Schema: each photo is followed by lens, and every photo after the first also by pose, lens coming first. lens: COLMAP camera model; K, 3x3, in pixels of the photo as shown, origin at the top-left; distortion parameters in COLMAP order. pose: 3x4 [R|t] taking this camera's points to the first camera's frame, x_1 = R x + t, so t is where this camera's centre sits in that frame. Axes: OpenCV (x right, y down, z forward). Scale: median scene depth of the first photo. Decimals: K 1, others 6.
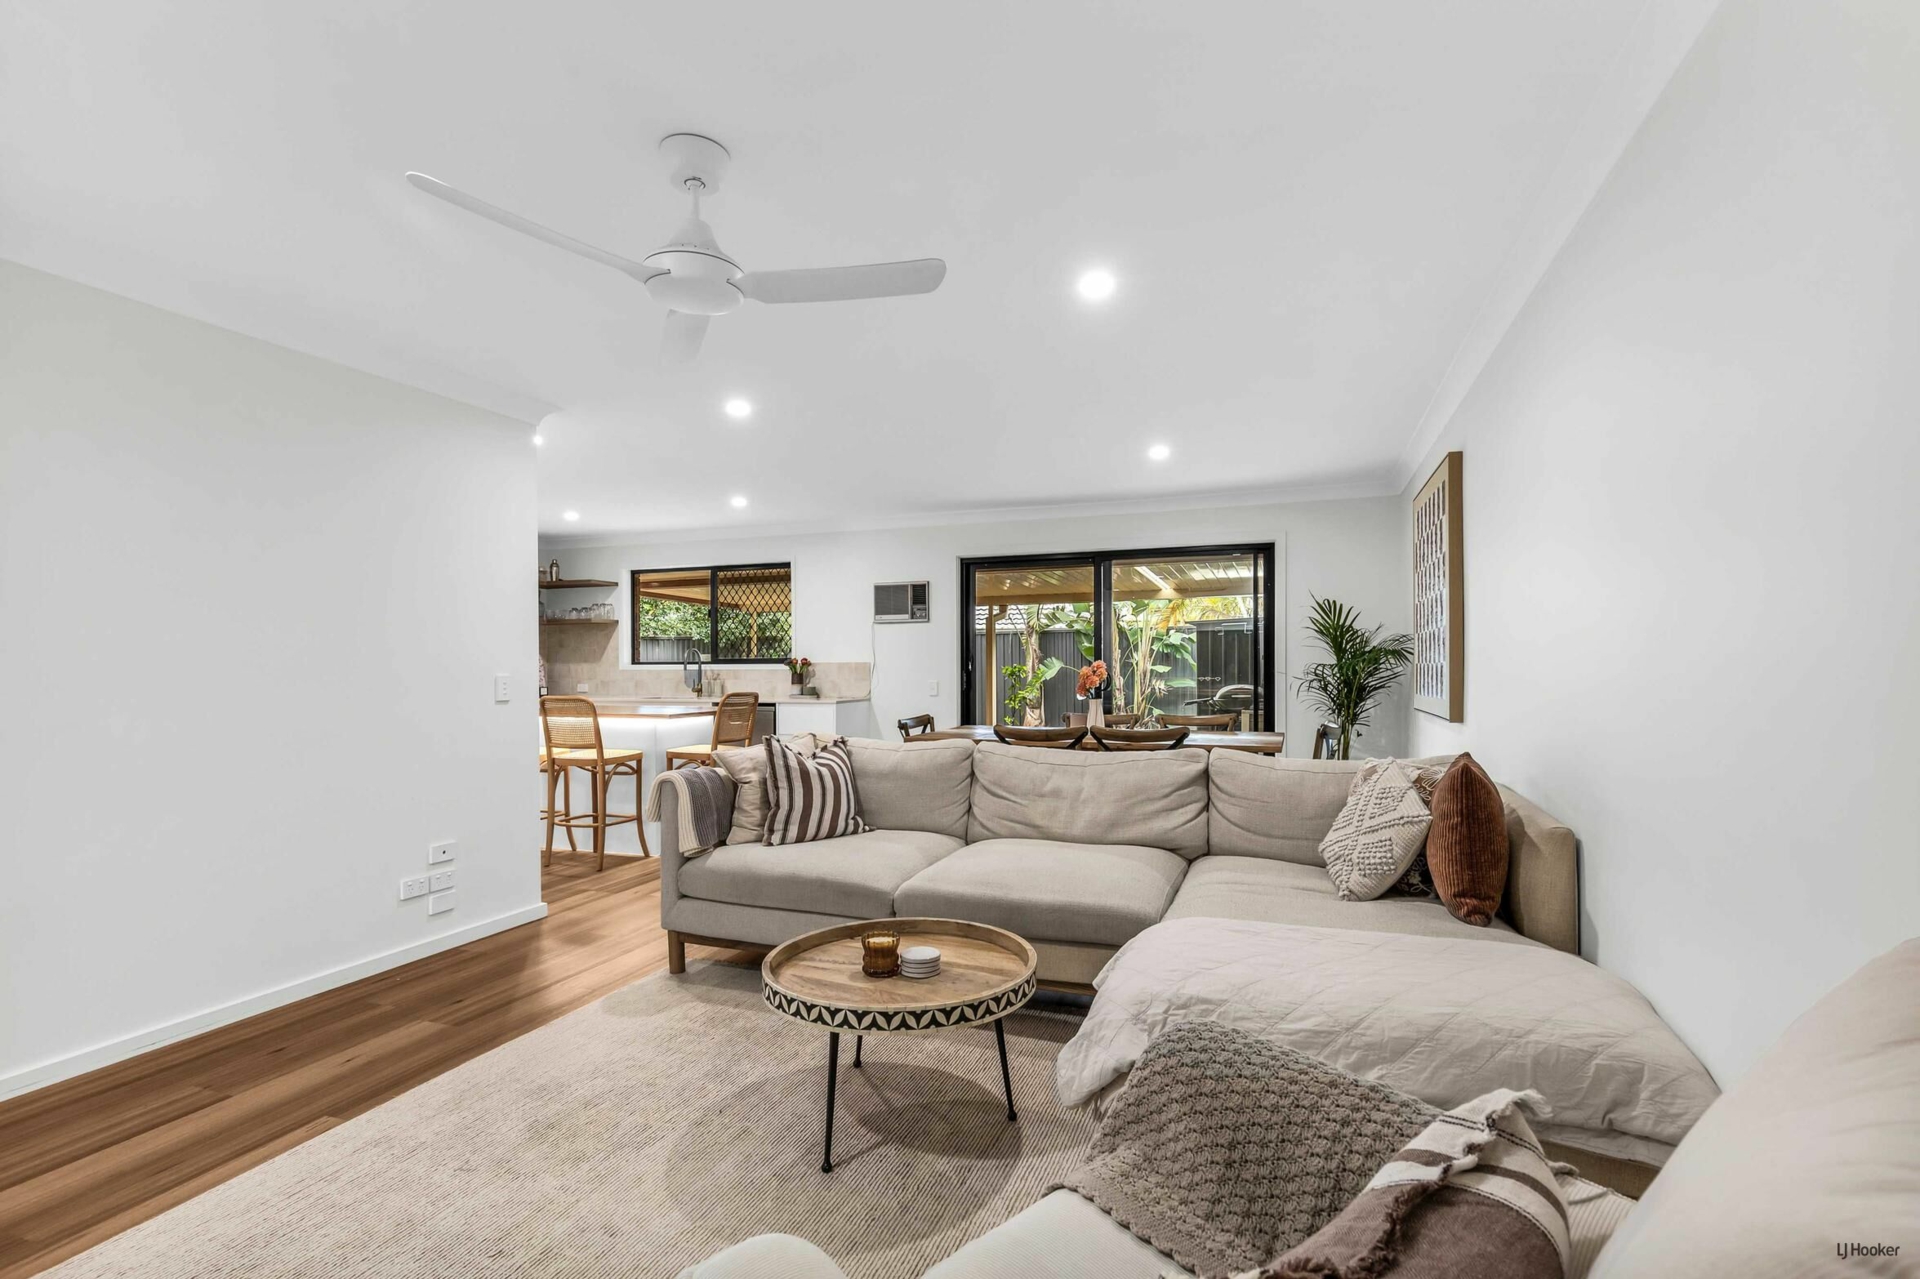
lens RADIAL K [[877.6, 0, 947.1], [0, 877.6, 653.3], [0, 0, 1]] dist [0.006335, 0.000474]
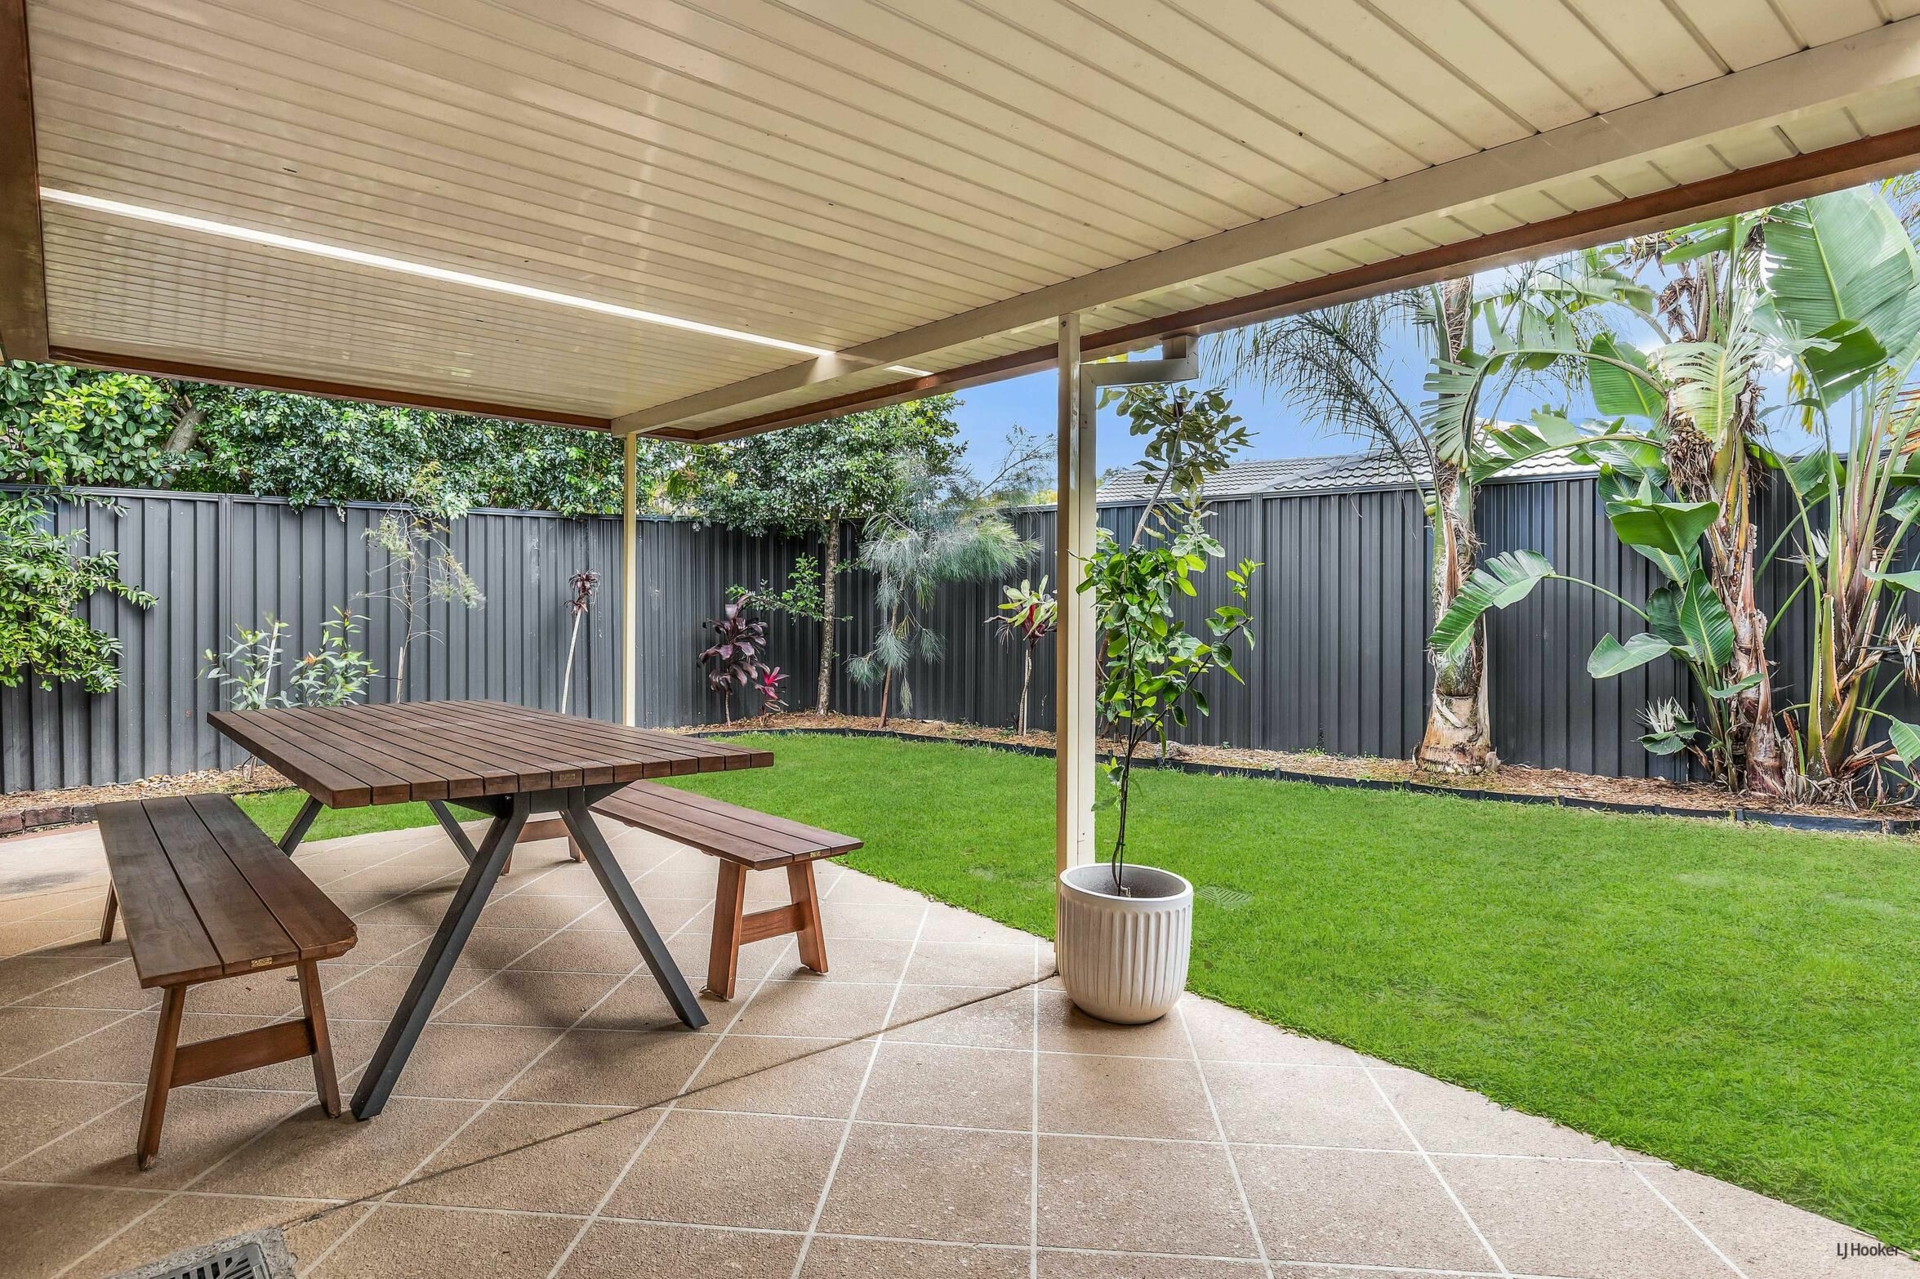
lens RADIAL K [[1111.2, 0, 923.3], [0, 1111.2, 593.7], [0, 0, 1]] dist [0.000879, -0.000439]
pose [[0.883874, 0.011676, -0.467579, 0.125126], [-0.004243, 0.999847, 0.016948, 0.015509], [0.467705, -0.012996, 0.883789, 0.531793]]
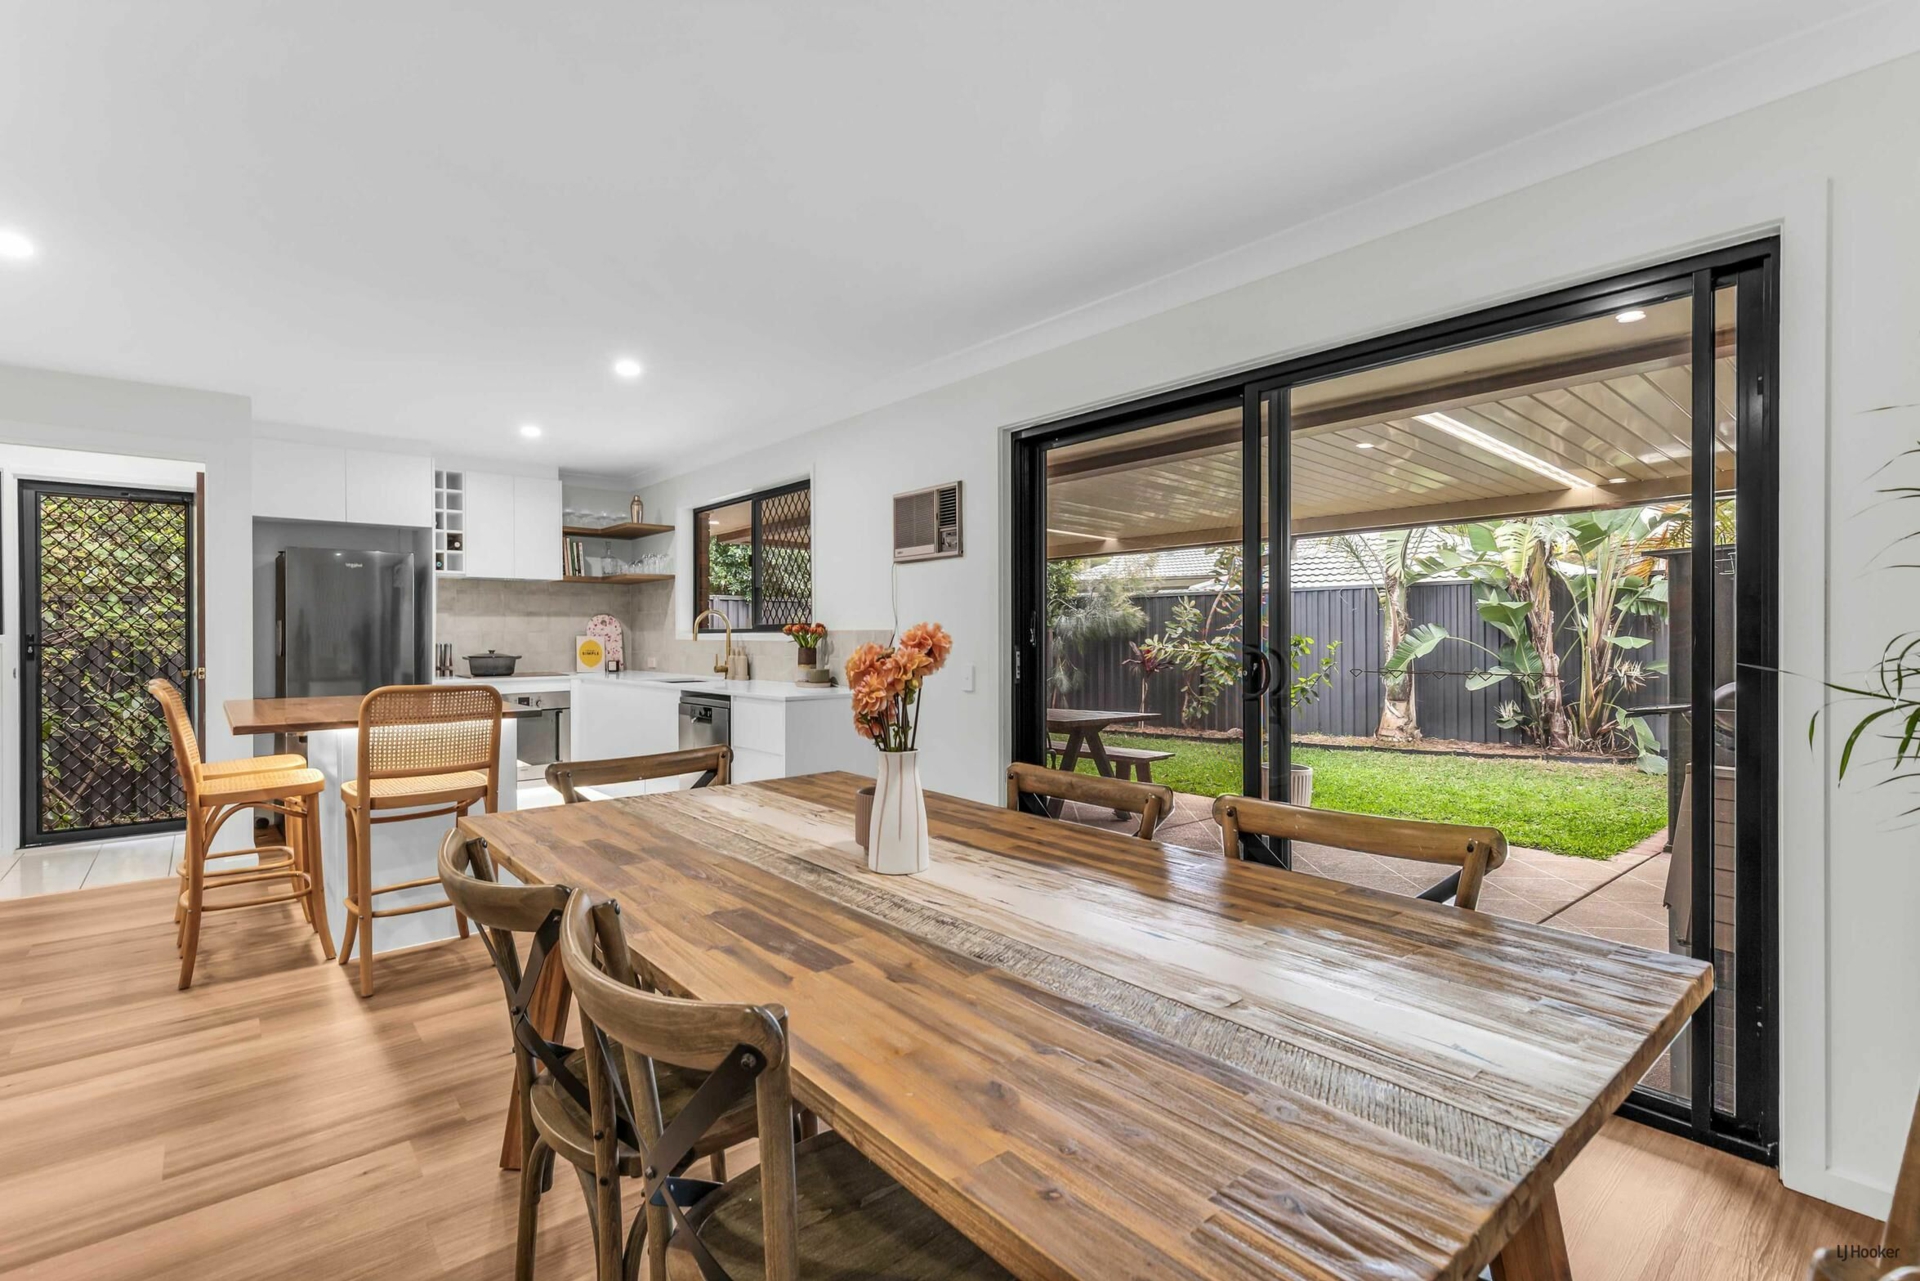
lens RADIAL K [[877.6, 0, 949.4], [0, 877.6, 634.5], [0, 0, 1]] dist [0.006335, 0.000474]
pose [[0.881418, 0.004103, -0.472320, 0.120448], [0.002976, 0.999894, 0.014240, 0.002472], [0.472328, -0.013956, 0.881312, 0.269725]]
